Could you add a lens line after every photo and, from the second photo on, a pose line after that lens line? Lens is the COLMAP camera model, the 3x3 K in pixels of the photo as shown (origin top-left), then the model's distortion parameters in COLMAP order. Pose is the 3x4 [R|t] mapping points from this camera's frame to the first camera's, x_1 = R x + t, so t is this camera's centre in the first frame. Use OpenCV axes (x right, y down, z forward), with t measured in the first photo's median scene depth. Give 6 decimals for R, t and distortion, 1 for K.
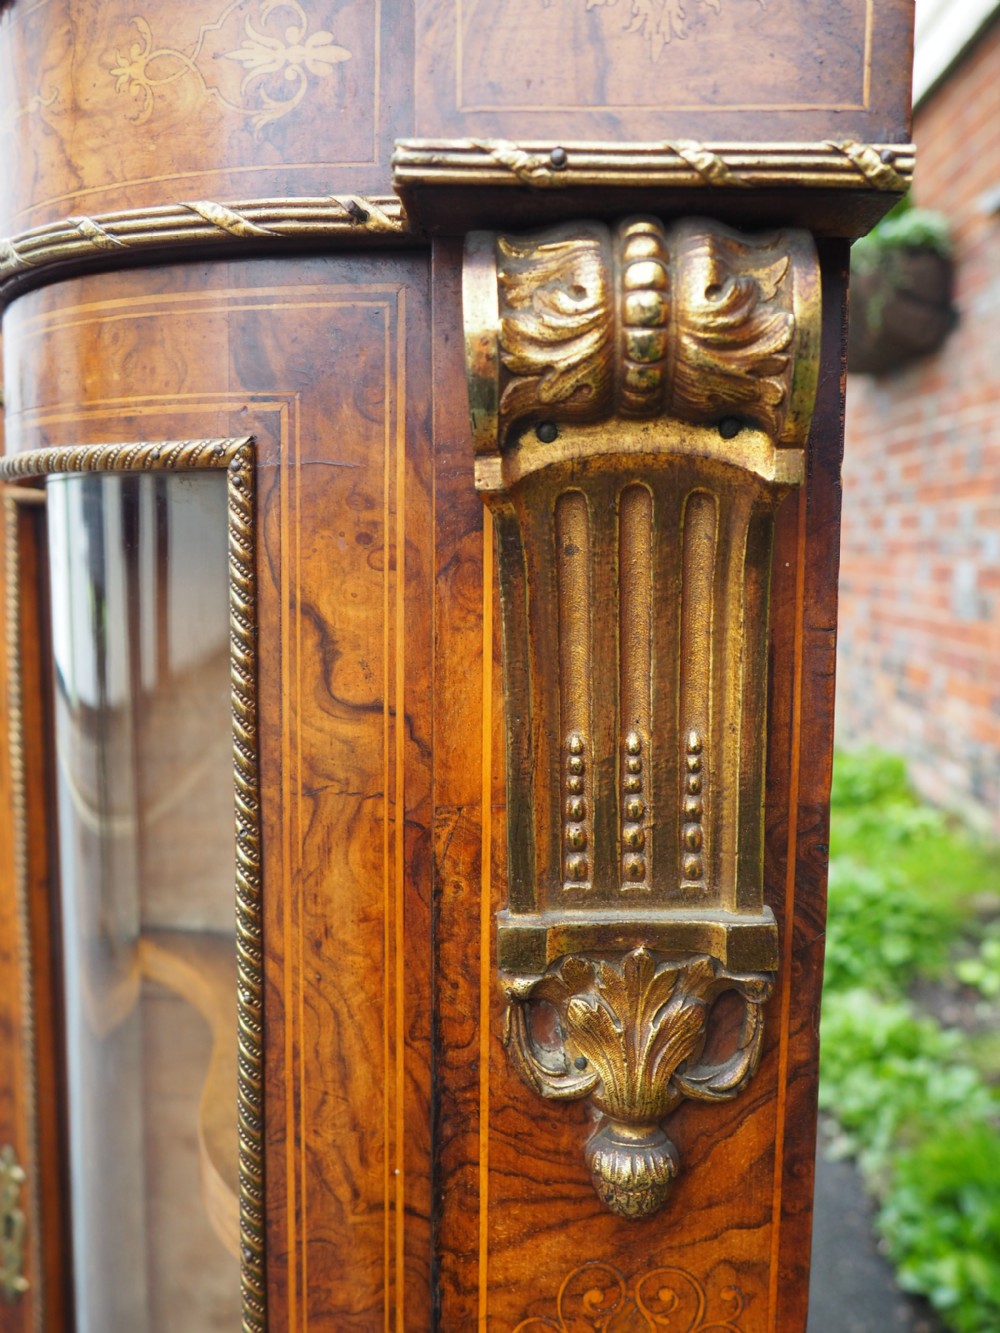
lens RADIAL K [[1196.4, 0, 501.4], [0, 1196.4, 664.5], [0, 0, 1]] dist [-0.005972, -0.029275]
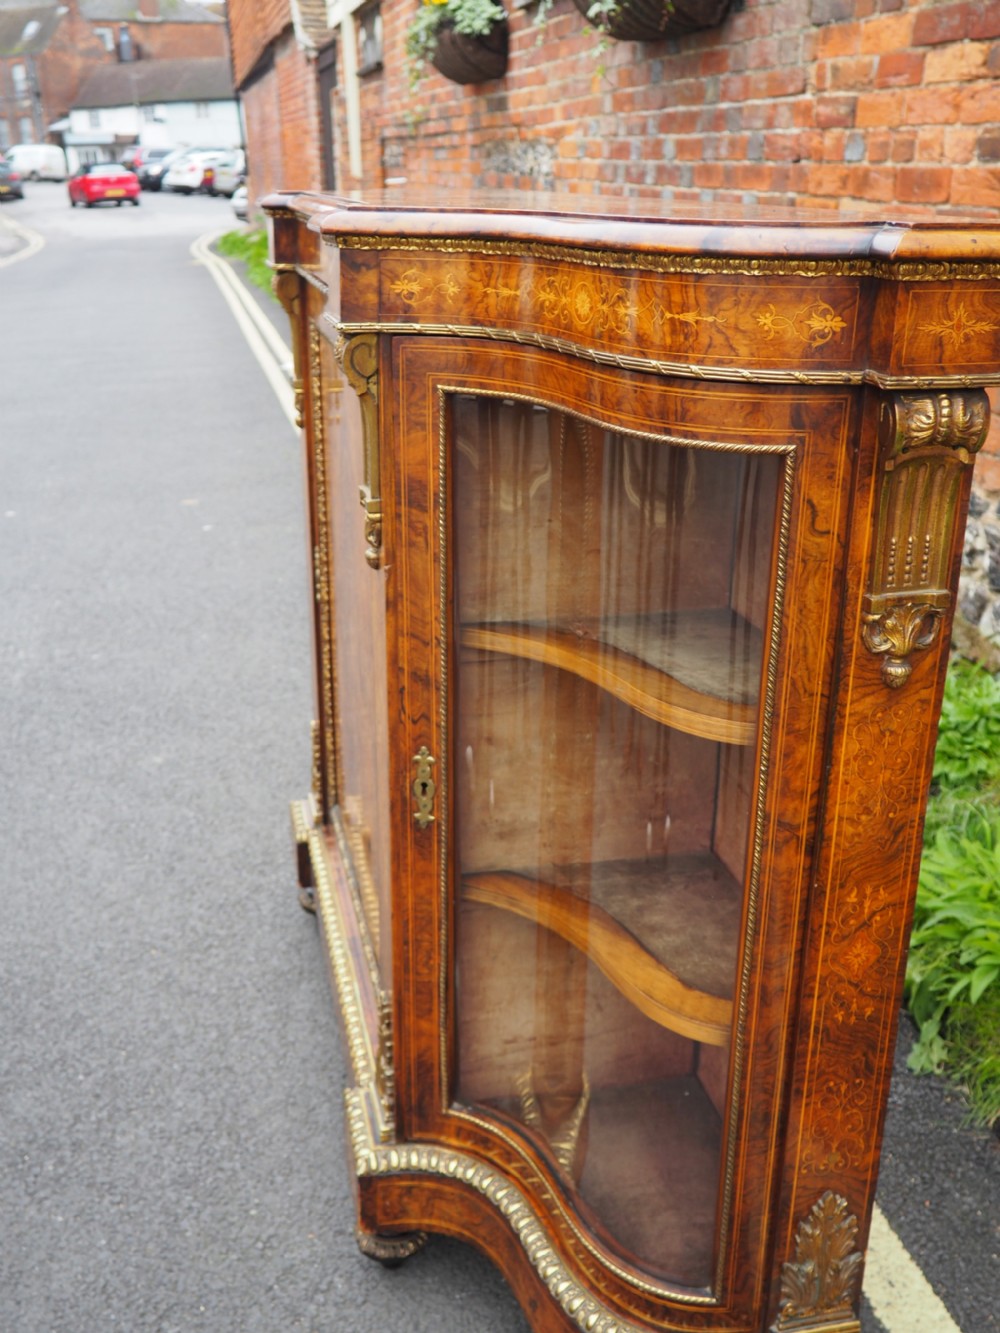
lens RADIAL K [[1376.4, 0, 495.9], [0, 1376.4, 669.9], [0, 0, 1]] dist [0.005514, 0.000000]
pose [[0.967823, -0.084615, 0.236979, -1.787792], [0.022216, 0.966822, 0.254482, -0.537057], [-0.250649, -0.241029, 0.937593, -2.157406]]
